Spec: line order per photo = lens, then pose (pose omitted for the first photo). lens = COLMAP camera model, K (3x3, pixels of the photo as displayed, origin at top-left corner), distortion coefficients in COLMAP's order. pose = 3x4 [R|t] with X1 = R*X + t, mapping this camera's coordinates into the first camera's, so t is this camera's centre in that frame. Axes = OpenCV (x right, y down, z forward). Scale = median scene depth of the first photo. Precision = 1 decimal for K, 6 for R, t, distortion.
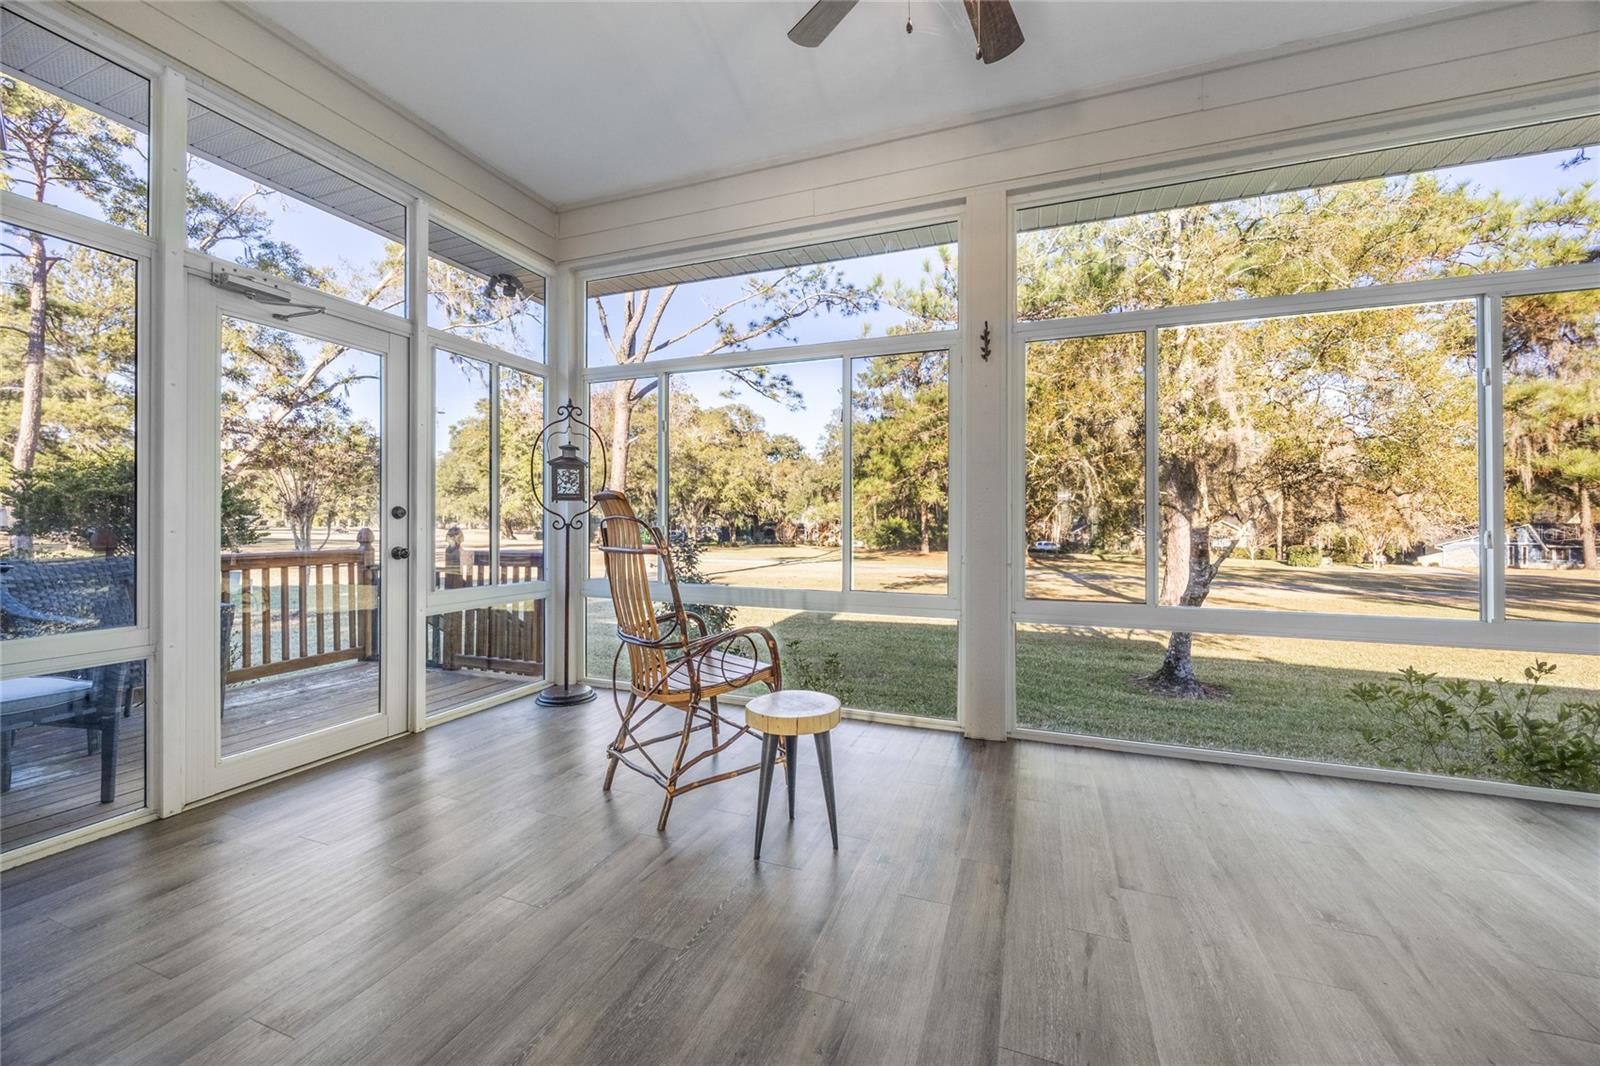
lens RADIAL K [[613.3, 0, 803.2], [0, 613.3, 522.2], [0, 0, 1]] dist [-0.002320, 0.000489]
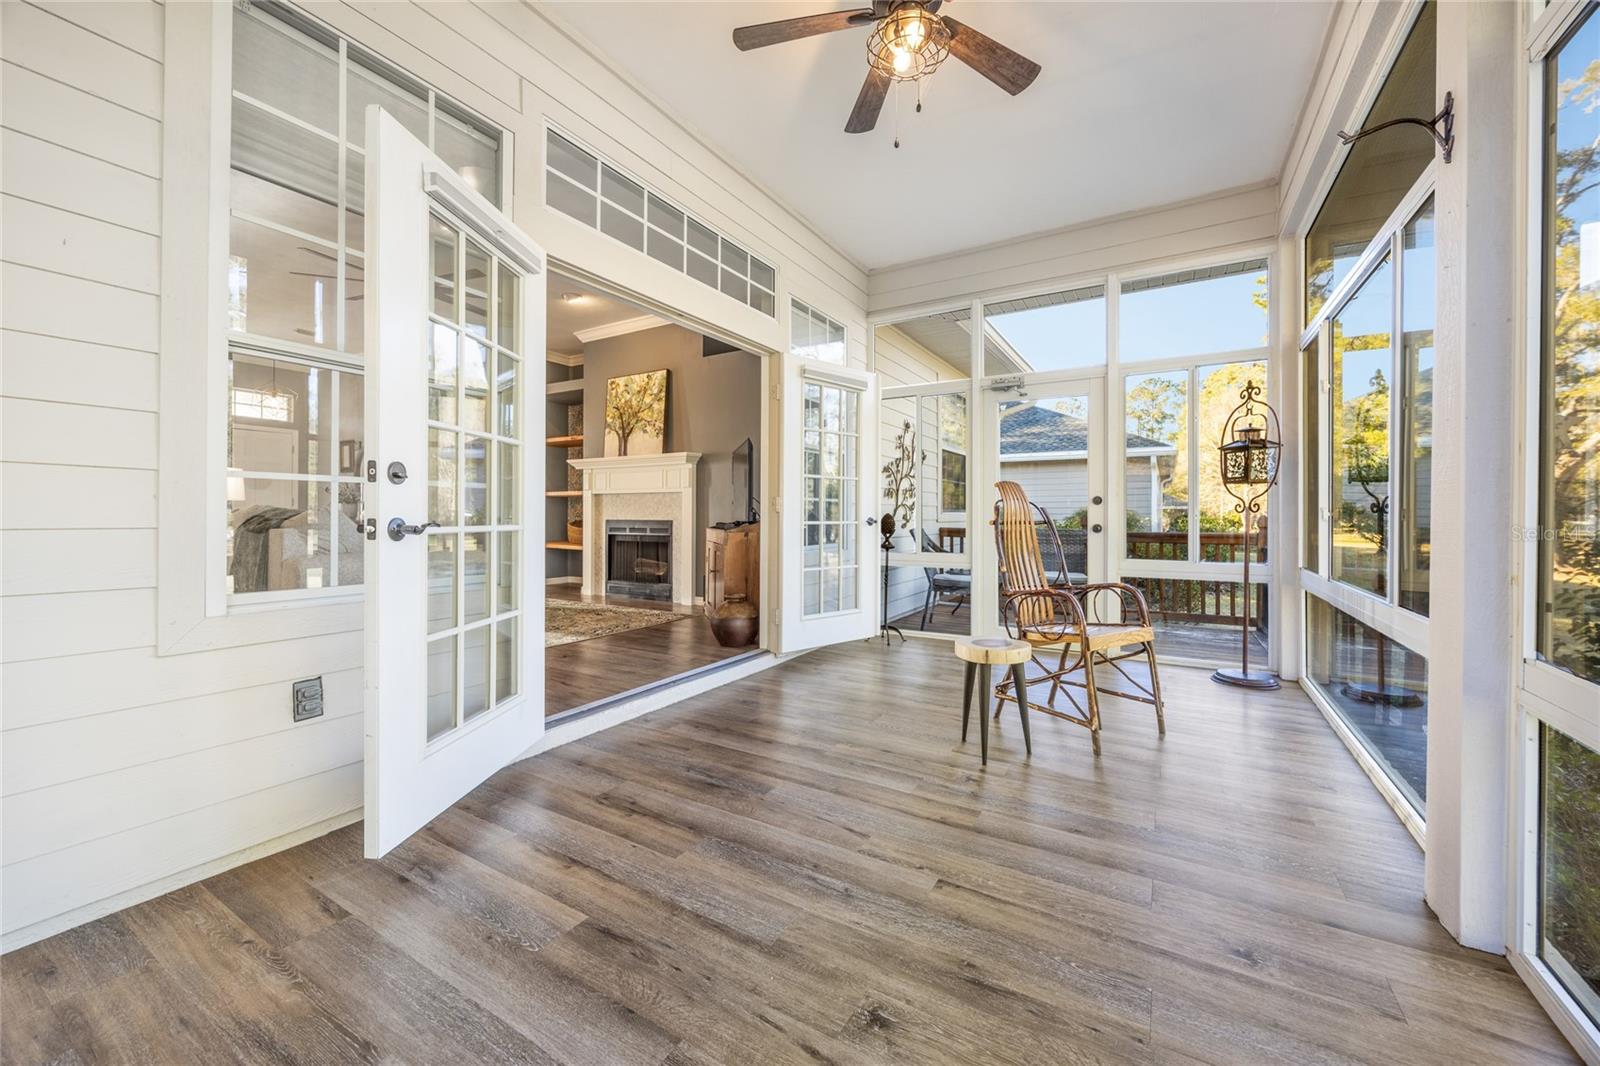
lens RADIAL K [[613.3, 0, 809.8], [0, 613.3, 519.1], [0, 0, 1]] dist [-0.002320, 0.000489]
pose [[-0.172359, 0.003954, -0.985026, 0.107985], [-0.001413, 0.999990, 0.004261, 0.002879], [0.985033, 0.002126, -0.172352, 0.070655]]
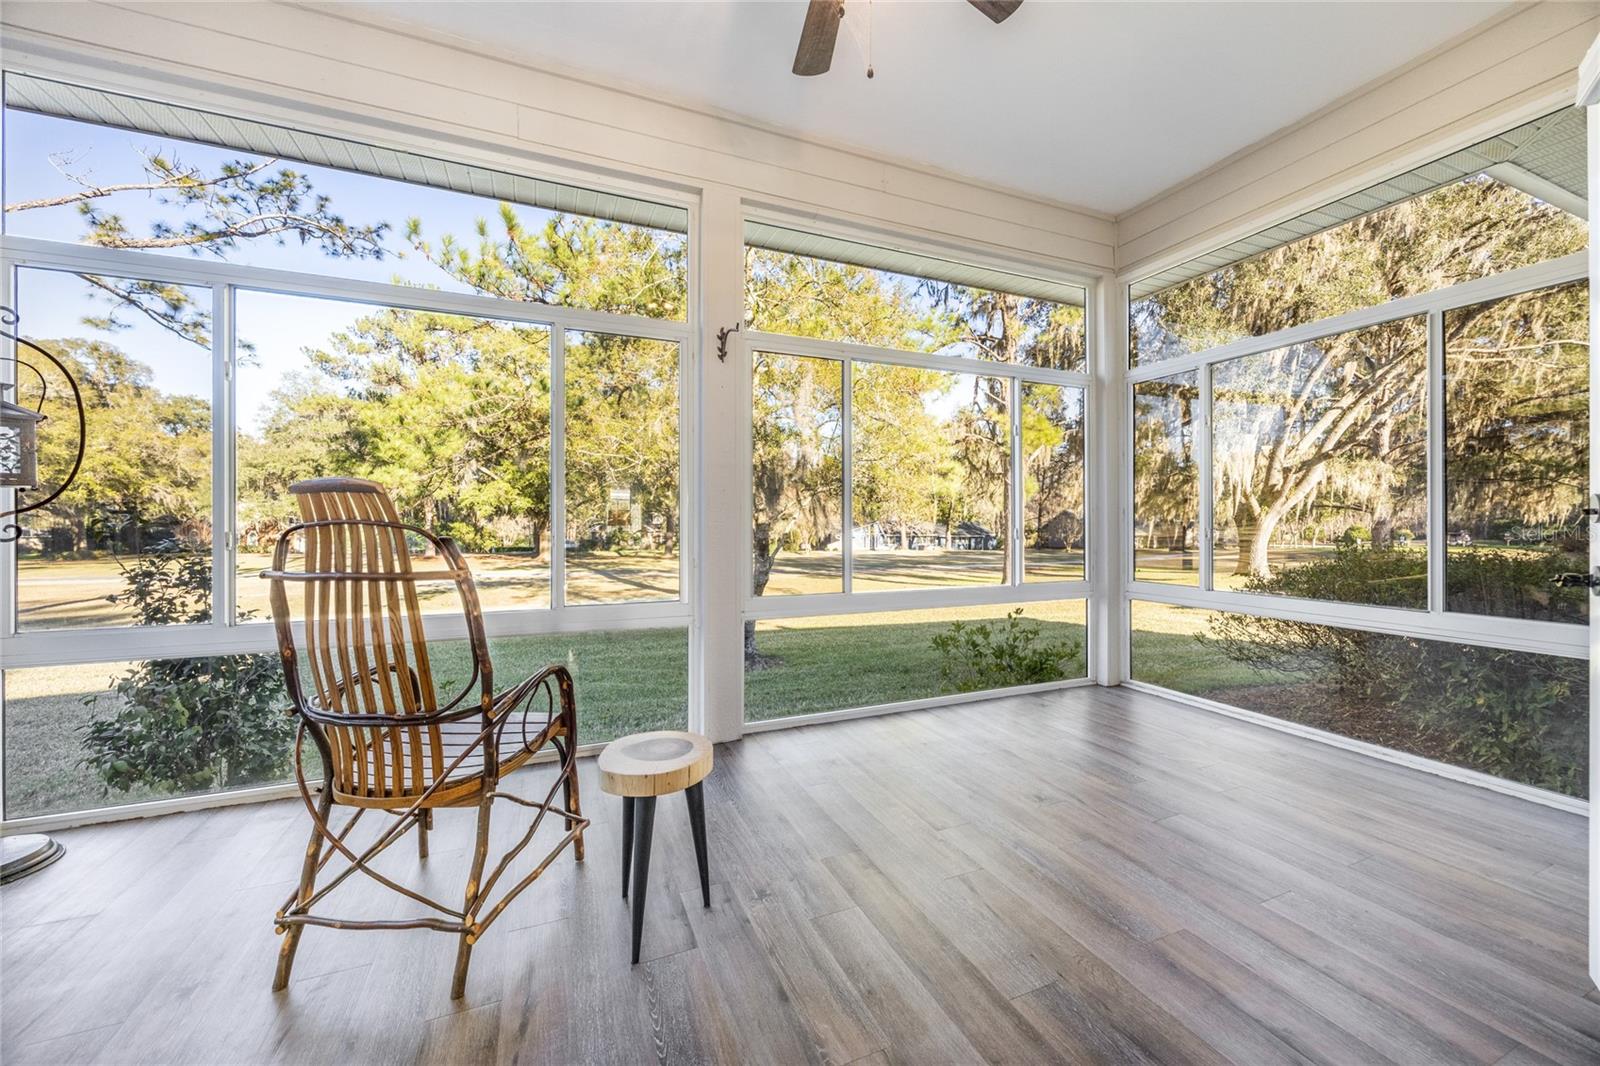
lens RADIAL K [[613.3, 0, 806.3], [0, 613.3, 523.2], [0, 0, 1]] dist [-0.002320, 0.000489]
pose [[0.721252, -0.005302, 0.692653, -0.036051], [0.001843, 0.999982, 0.005736, -0.000838], [-0.692671, -0.002861, 0.721248, 0.023145]]
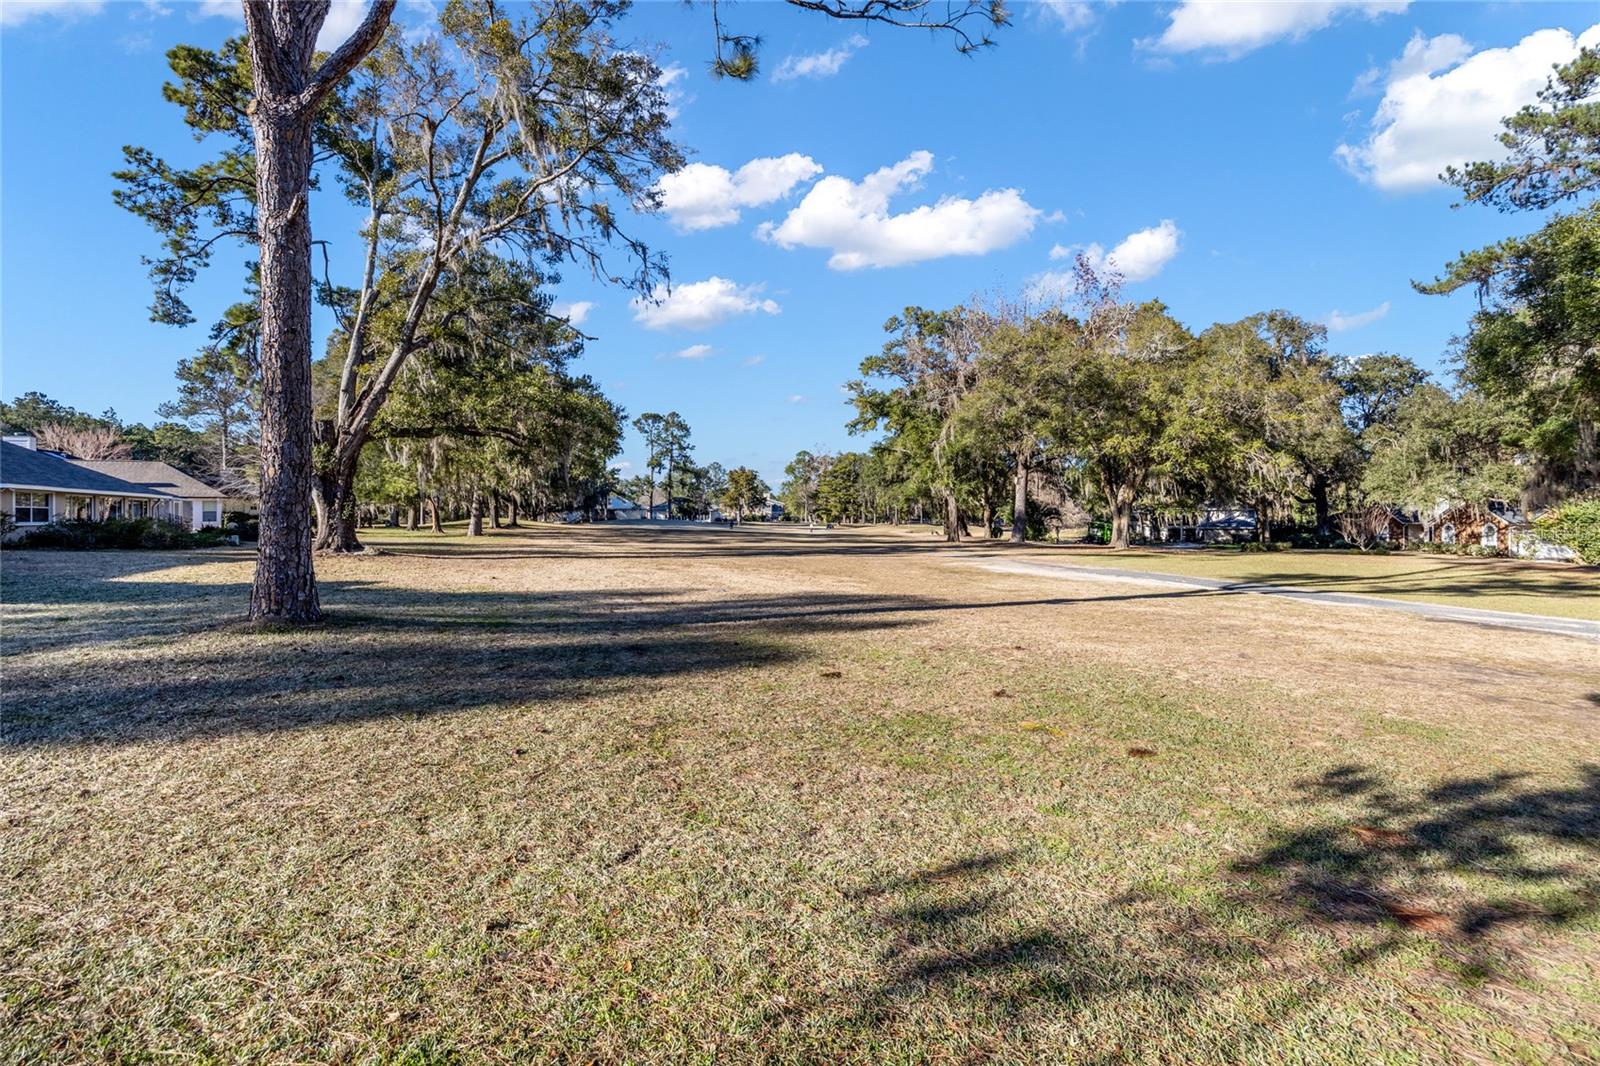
lens RADIAL K [[697.9, 0, 807.2], [0, 697.9, 528.2], [0, 0, 1]] dist [-0.004205, -0.000302]
pose [[0.712916, 0.006787, -0.701217, 0.175575], [0.000597, 0.999947, 0.010286, 0.040280], [0.701250, -0.007751, 0.712874, 0.725568]]
